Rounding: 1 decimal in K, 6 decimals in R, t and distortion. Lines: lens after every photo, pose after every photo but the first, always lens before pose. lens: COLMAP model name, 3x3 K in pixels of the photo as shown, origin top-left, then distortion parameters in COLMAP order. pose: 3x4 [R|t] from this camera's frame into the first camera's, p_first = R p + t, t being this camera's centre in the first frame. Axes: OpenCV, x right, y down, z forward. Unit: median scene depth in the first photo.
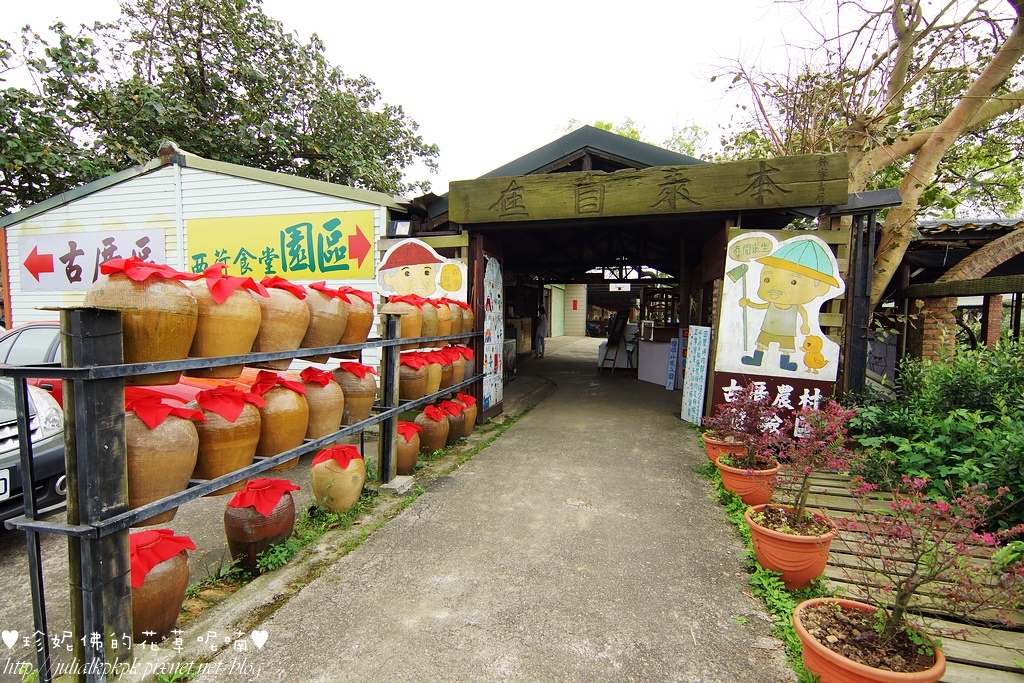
lens RADIAL K [[478.4, 0, 512.0], [0, 478.4, 341.5], [0, 0, 1]] dist [0.001085, -0.000194]
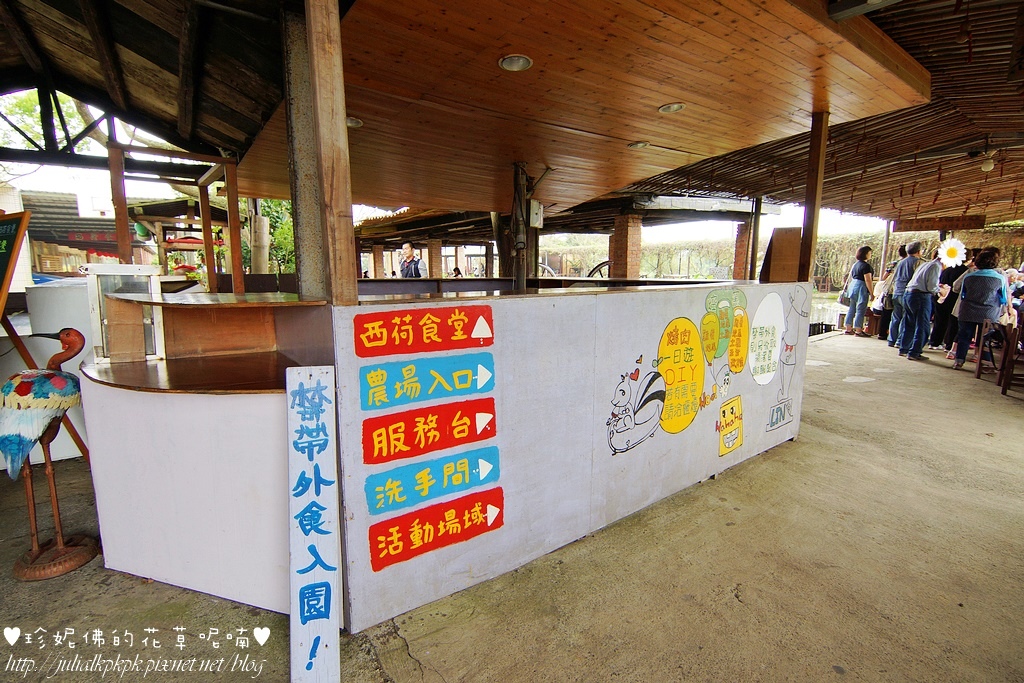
lens RADIAL K [[478.4, 0, 512.0], [0, 478.4, 341.5], [0, 0, 1]] dist [0.001085, -0.000194]
pose [[0.635119, -0.130800, 0.761259, 0.135930], [0.044159, 0.990095, 0.133277, -0.019363], [-0.771151, -0.051030, 0.634604, 0.440798]]
